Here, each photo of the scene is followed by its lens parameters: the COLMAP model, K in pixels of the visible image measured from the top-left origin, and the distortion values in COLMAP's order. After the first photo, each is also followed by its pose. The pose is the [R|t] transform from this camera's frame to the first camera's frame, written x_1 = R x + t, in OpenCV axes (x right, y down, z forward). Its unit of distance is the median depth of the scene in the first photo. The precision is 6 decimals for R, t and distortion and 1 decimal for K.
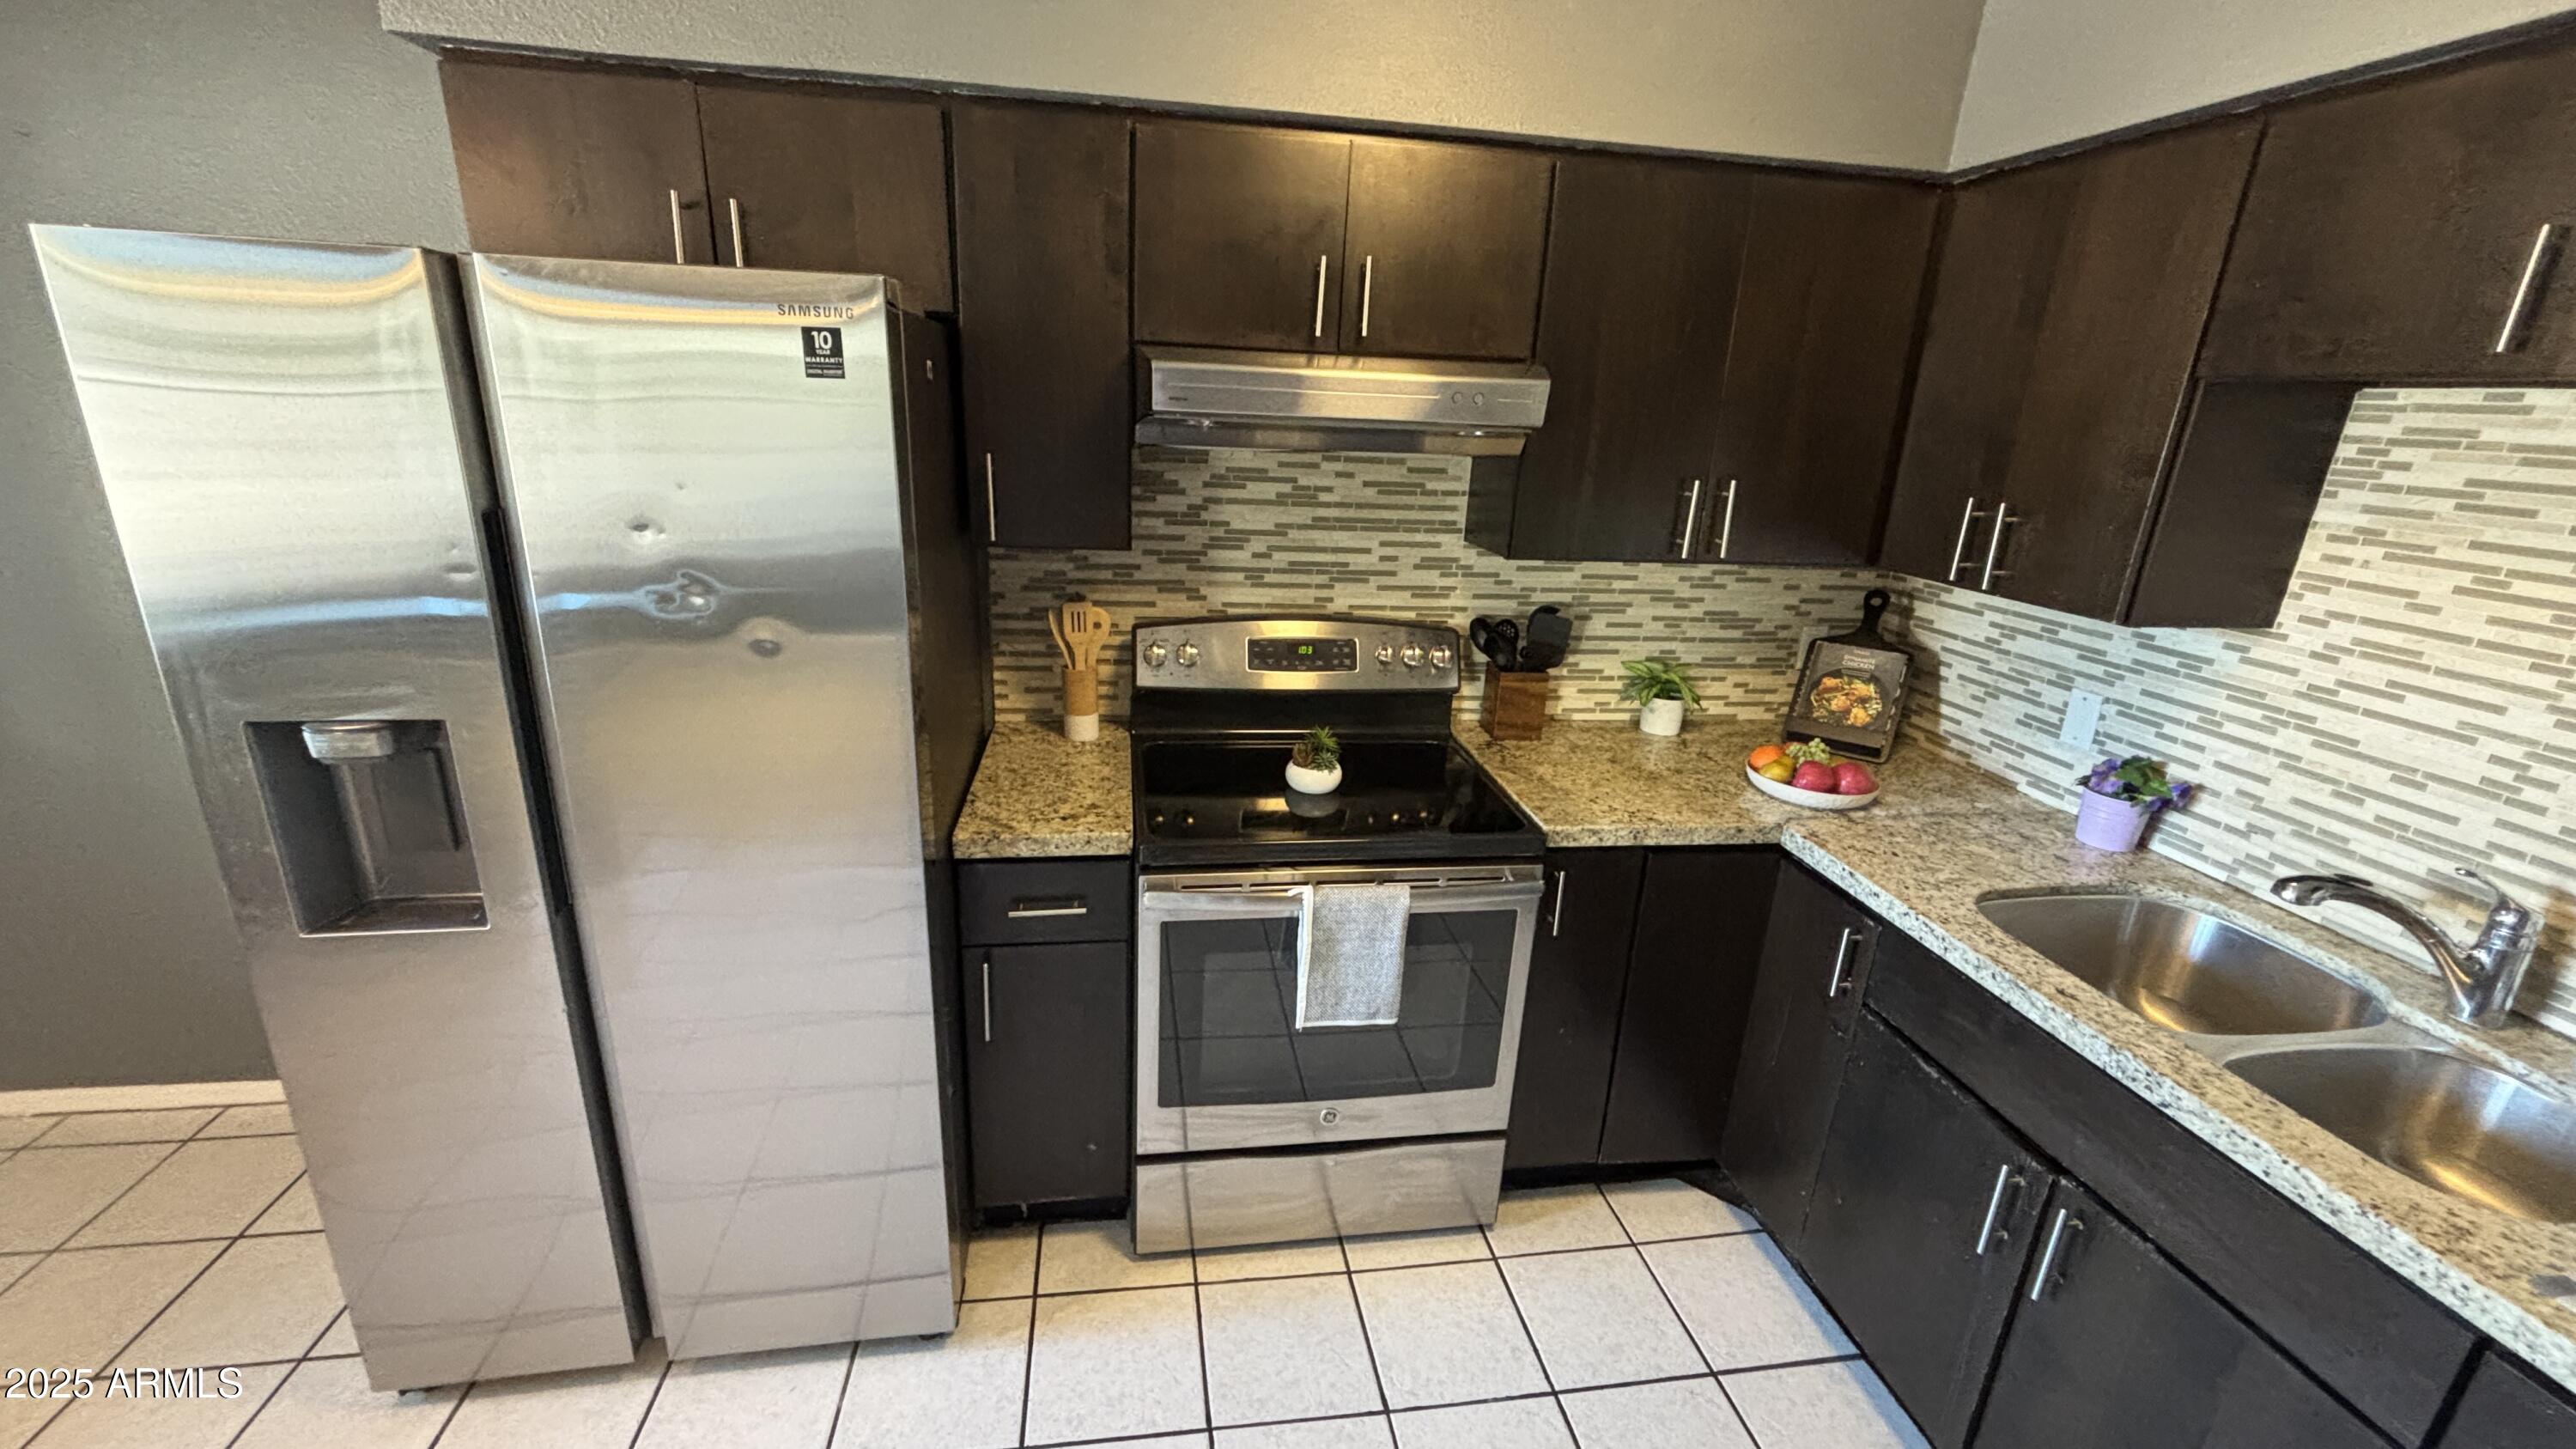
lens RADIAL K [[1029.1, 0, 1280.9], [0, 1029.1, 723.9], [0, 0, 1]] dist [0.002934, -0.002661]
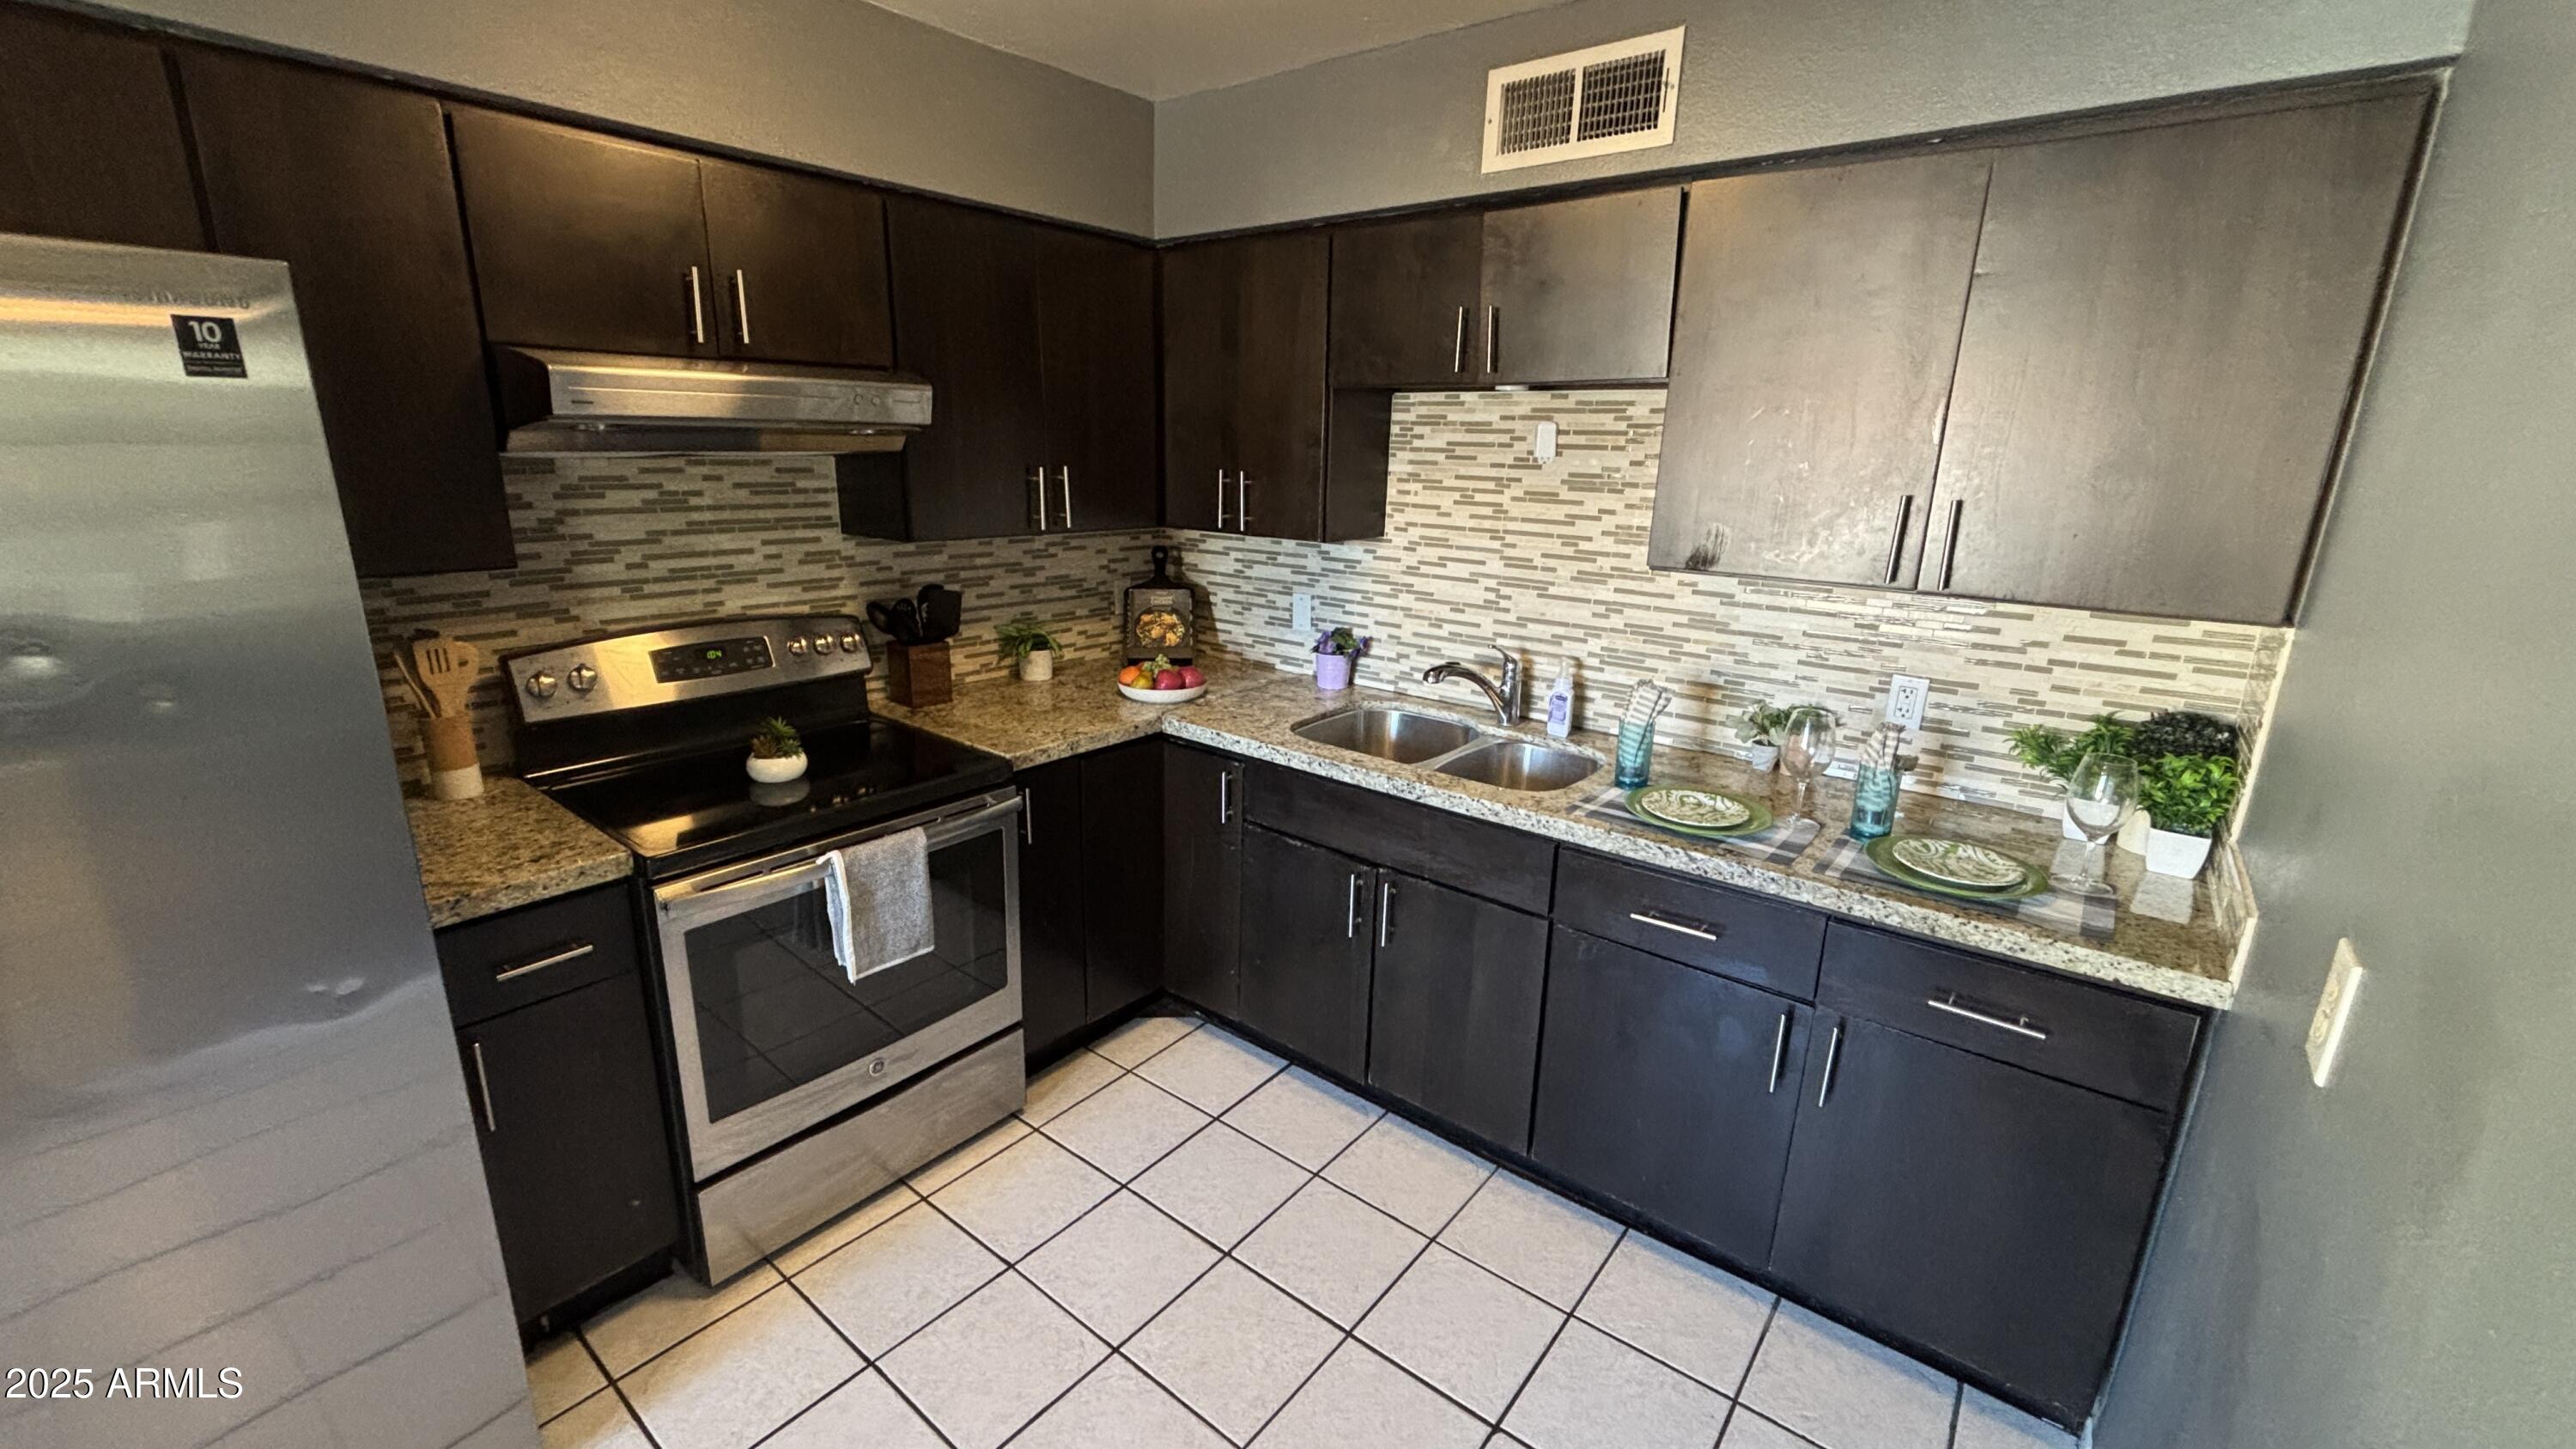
lens RADIAL K [[1029.1, 0, 1287.9], [0, 1029.1, 727.8], [0, 0, 1]] dist [0.002934, -0.002661]
pose [[0.732374, -0.208539, 0.648182, -0.273491], [0.212570, 0.974392, 0.073309, 0.049289], [-0.646871, 0.084095, 0.757948, -0.129752]]
